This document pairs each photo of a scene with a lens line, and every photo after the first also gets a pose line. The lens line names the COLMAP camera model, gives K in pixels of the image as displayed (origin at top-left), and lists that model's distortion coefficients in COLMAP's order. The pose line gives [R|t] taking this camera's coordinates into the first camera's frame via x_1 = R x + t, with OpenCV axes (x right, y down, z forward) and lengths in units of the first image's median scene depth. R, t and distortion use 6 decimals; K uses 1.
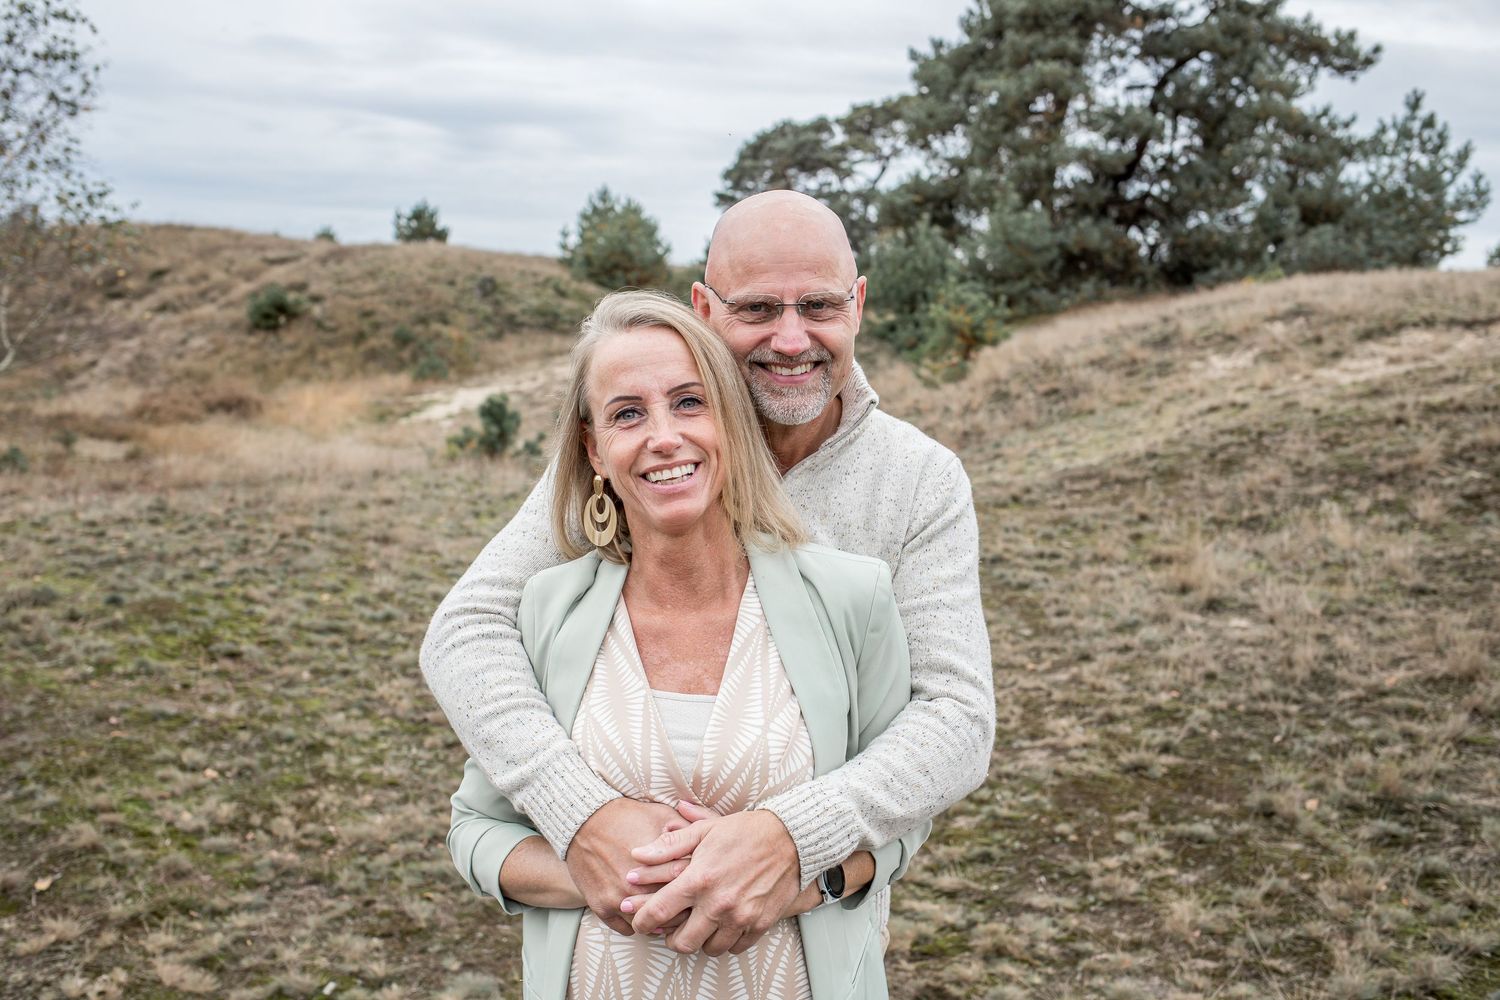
lens RADIAL K [[1463.3, 0, 747.5], [0, 1463.3, 494.7], [0, 0, 1]] dist [-0.070219, 0.065874]
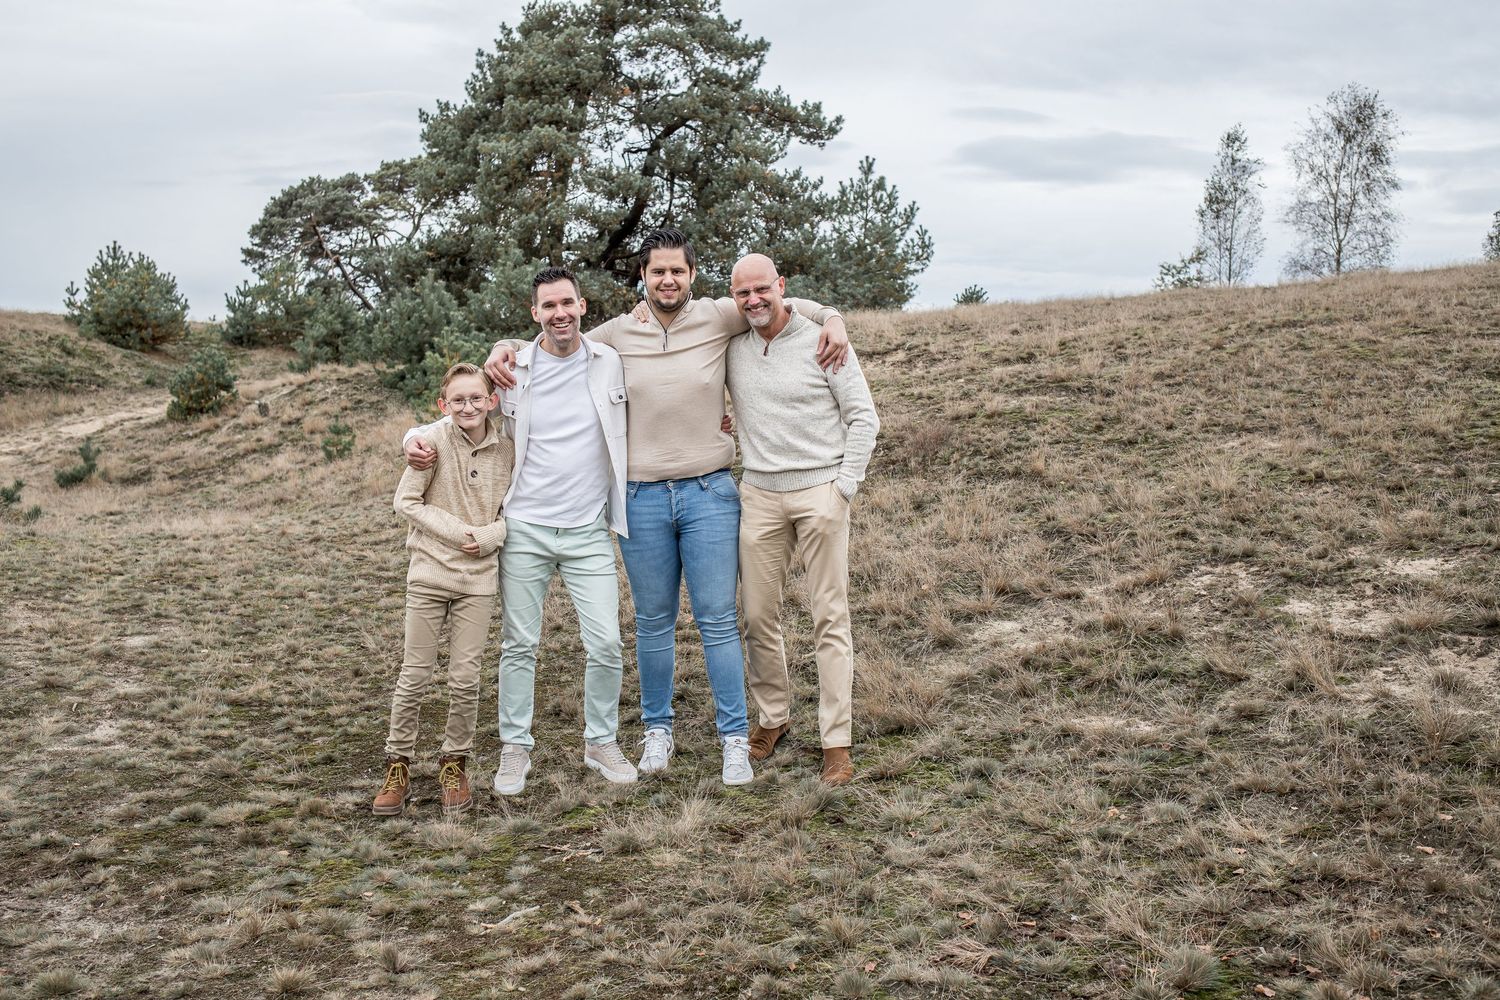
lens RADIAL K [[1455.0, 0, 752.0], [0, 1455.0, 492.0], [0, 0, 1]] dist [-0.062211, 0.039701]
pose [[0.954357, -0.046764, 0.294984, 0.025781], [0.058182, 0.997854, -0.030045, 0.012338], [-0.292946, 0.045836, 0.955030, -0.053647]]
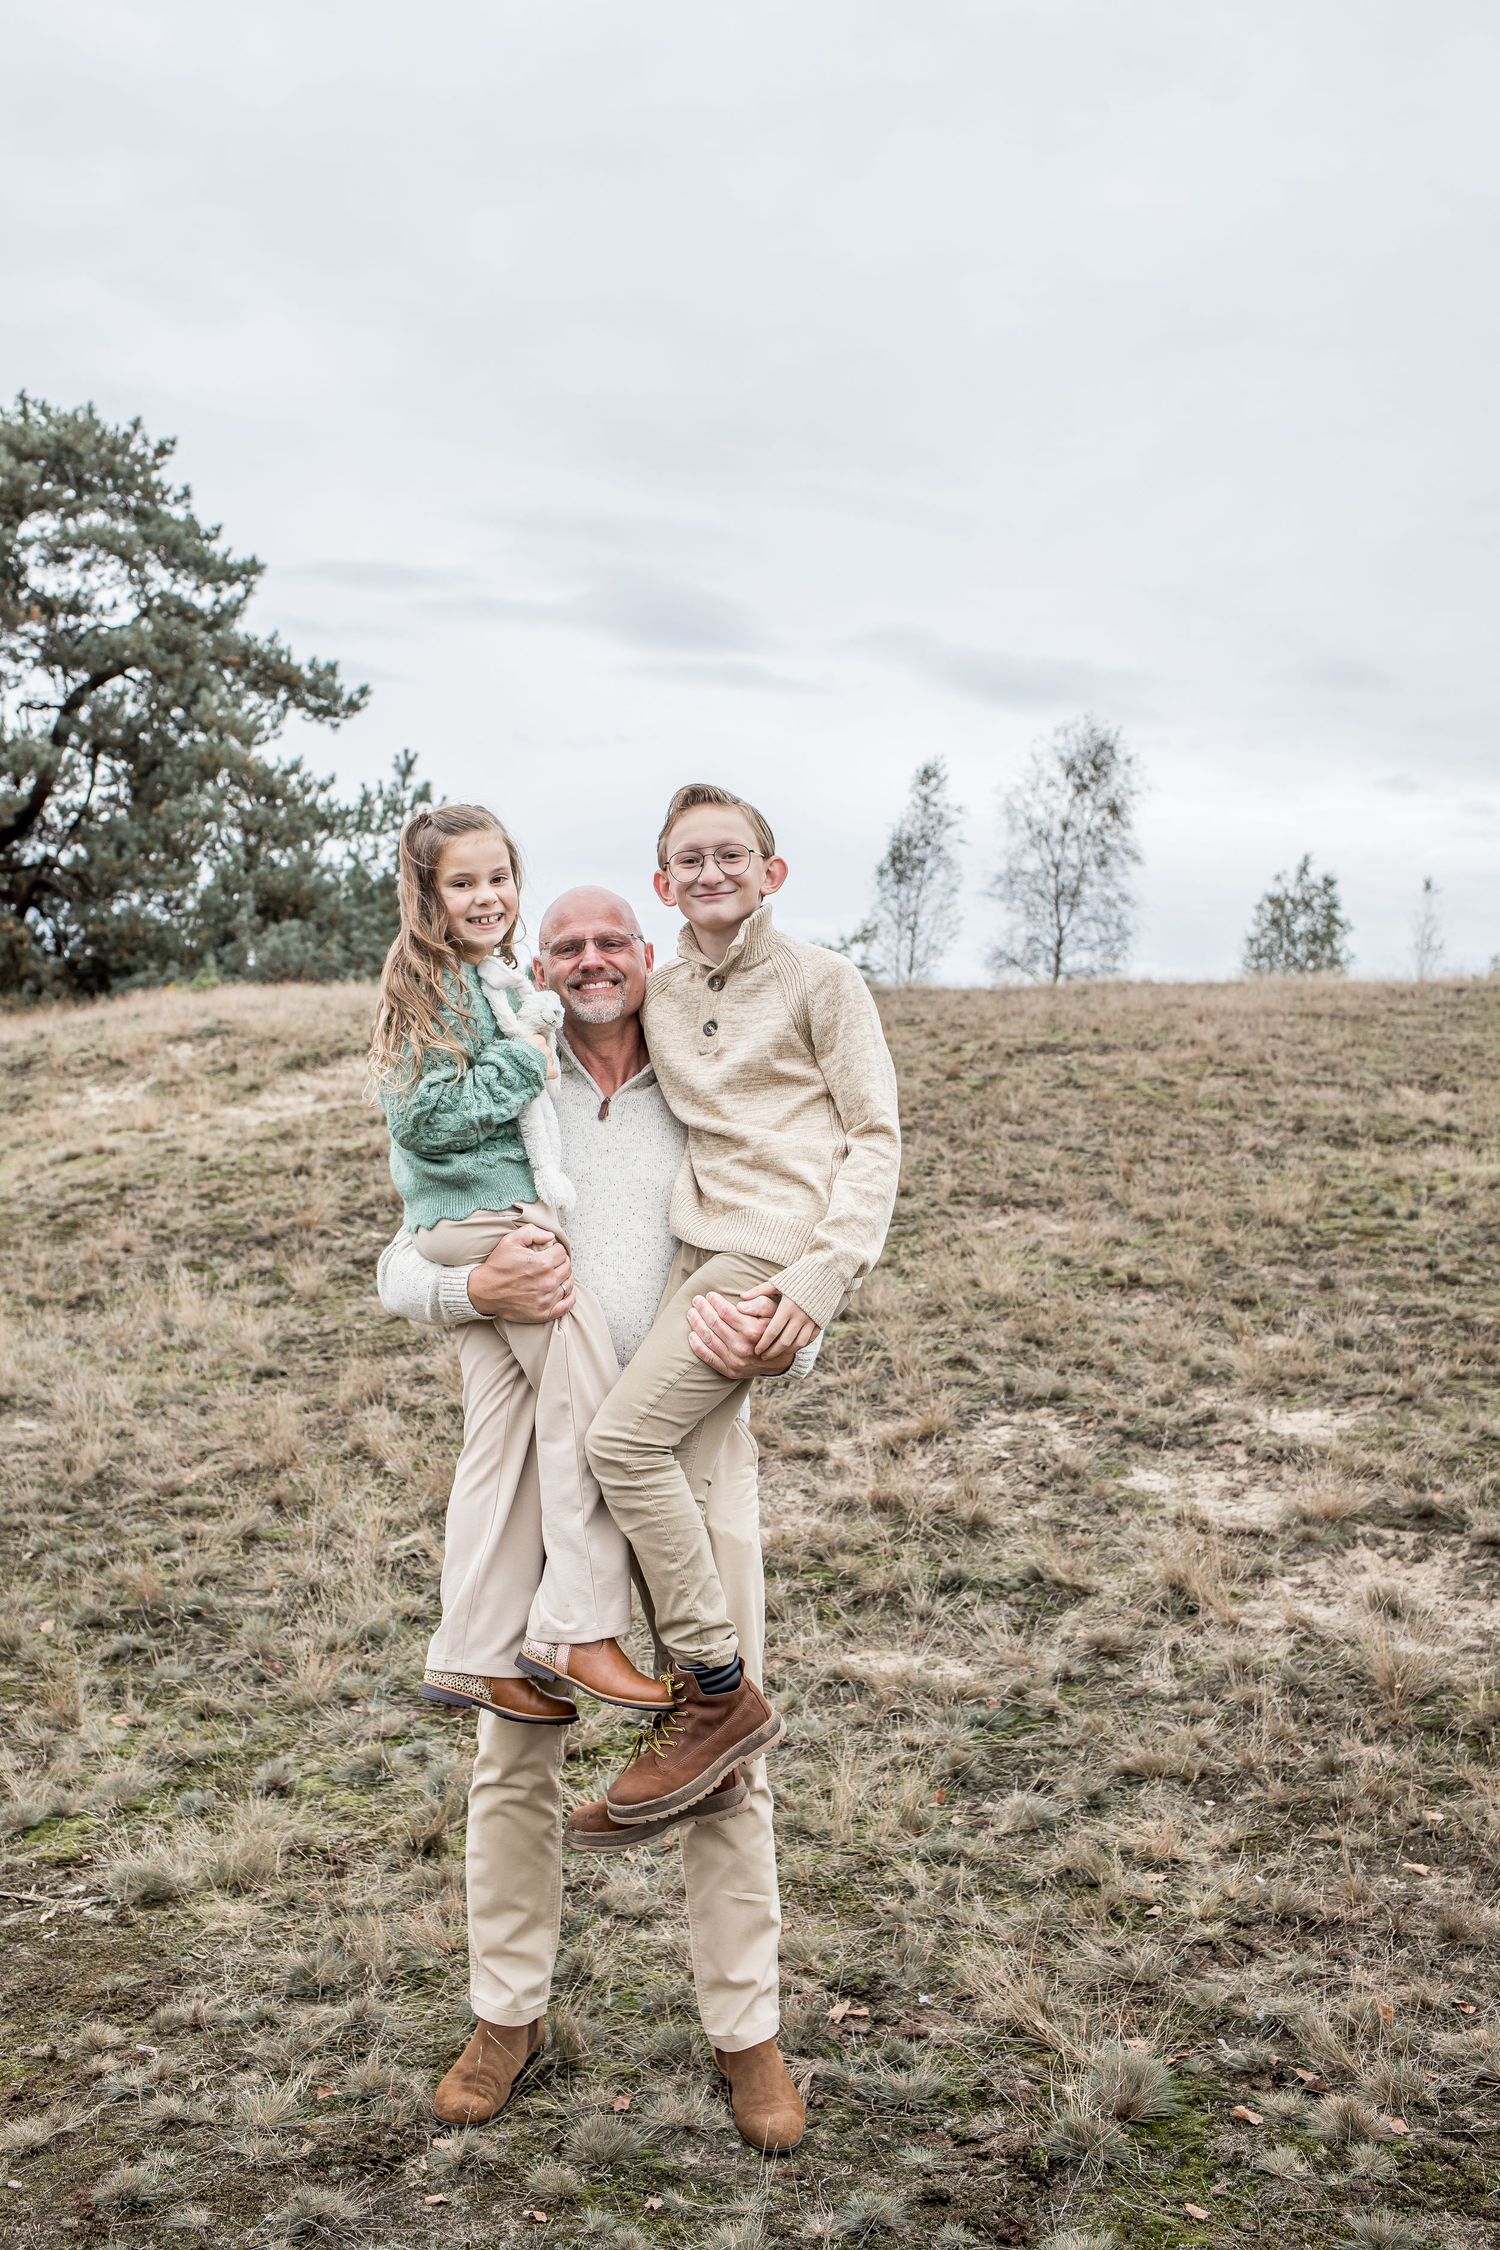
lens RADIAL K [[2188.0, 0, 756.4], [0, 2188.0, 1101.4], [0, 0, 1]] dist [-0.071857, 0.056652]
pose [[0.845096, 0.026294, 0.533968, 0.014358], [0.025508, 0.995669, -0.089400, 0.008156], [-0.534006, 0.089172, 0.840765, -0.037282]]
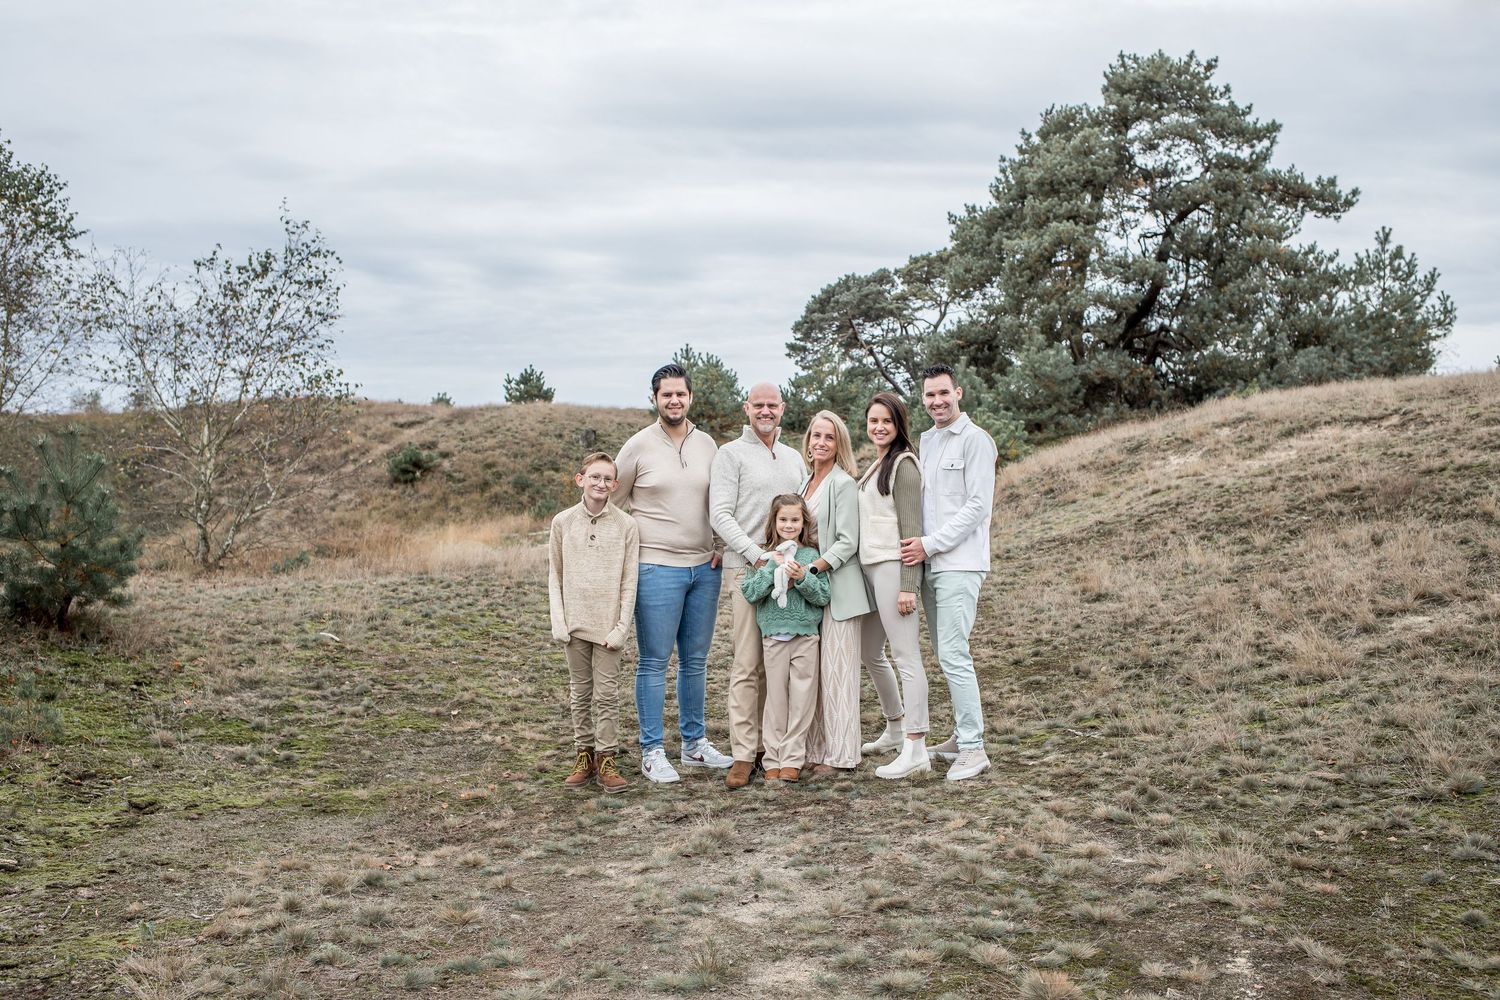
lens RADIAL K [[1463.3, 0, 747.5], [0, 1463.3, 494.7], [0, 0, 1]] dist [-0.070219, 0.065874]
pose [[0.997312, -0.047405, -0.055869, 0.008632], [0.041589, 0.994015, -0.101014, 0.028341], [0.060323, 0.098419, 0.993315, -0.159265]]
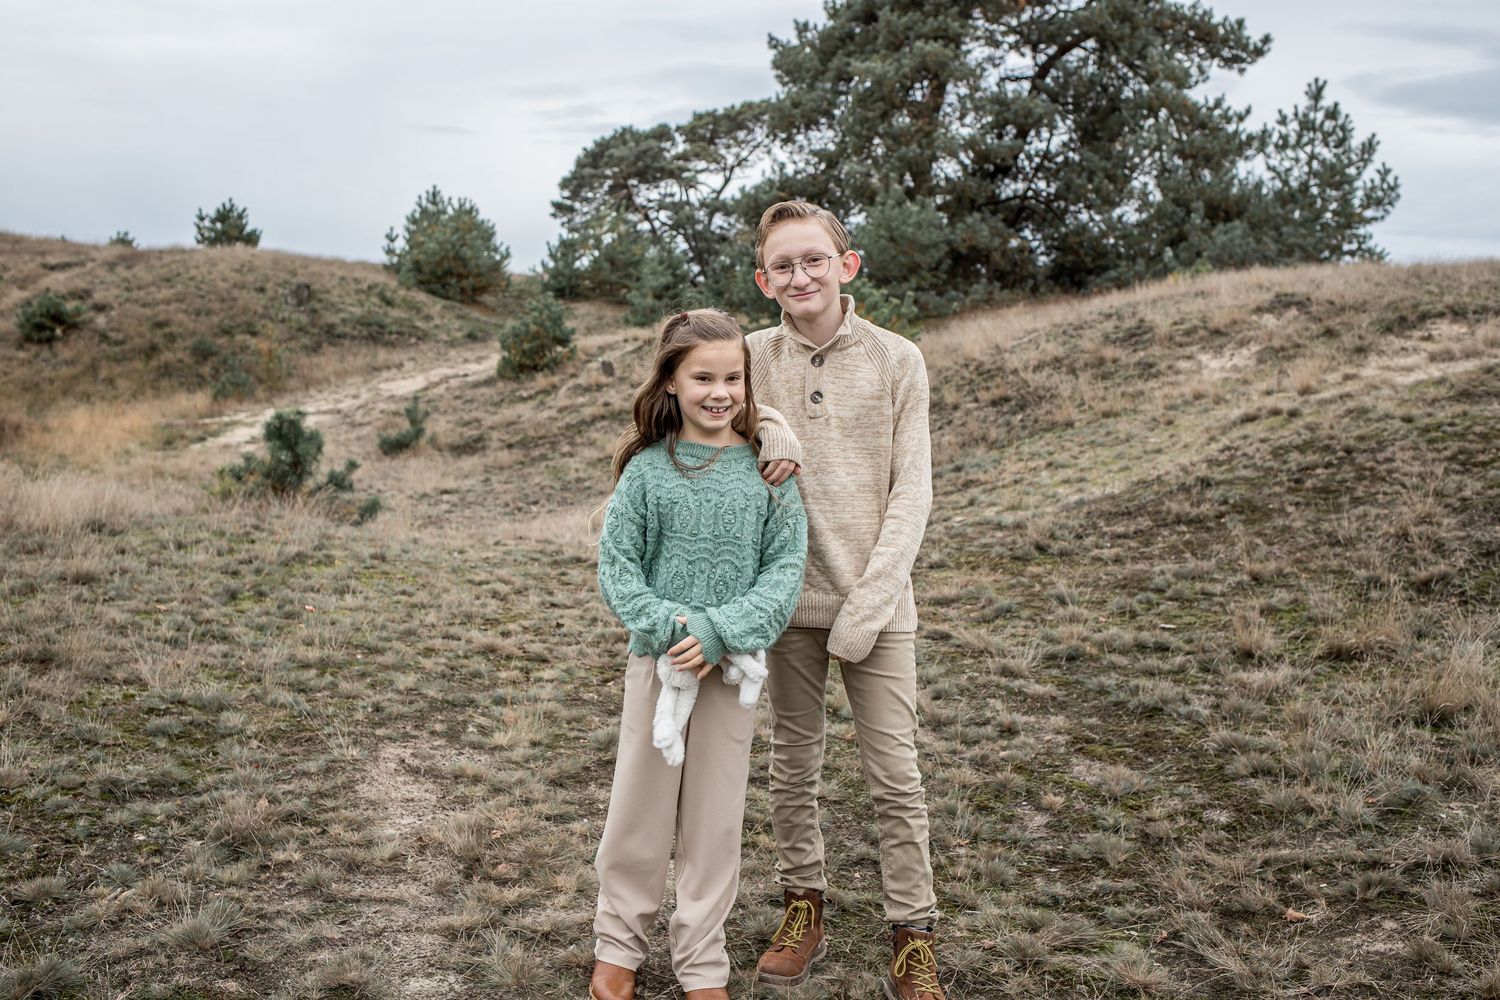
lens RADIAL K [[1446.5, 0, 750.7], [0, 1446.5, 498.6], [0, 0, 1]] dist [-0.063959, 0.028880]
pose [[0.993256, -0.016584, 0.114752, -0.011870], [0.017769, 0.999799, -0.009311, -0.006345], [-0.114575, 0.011287, 0.993351, 0.124412]]
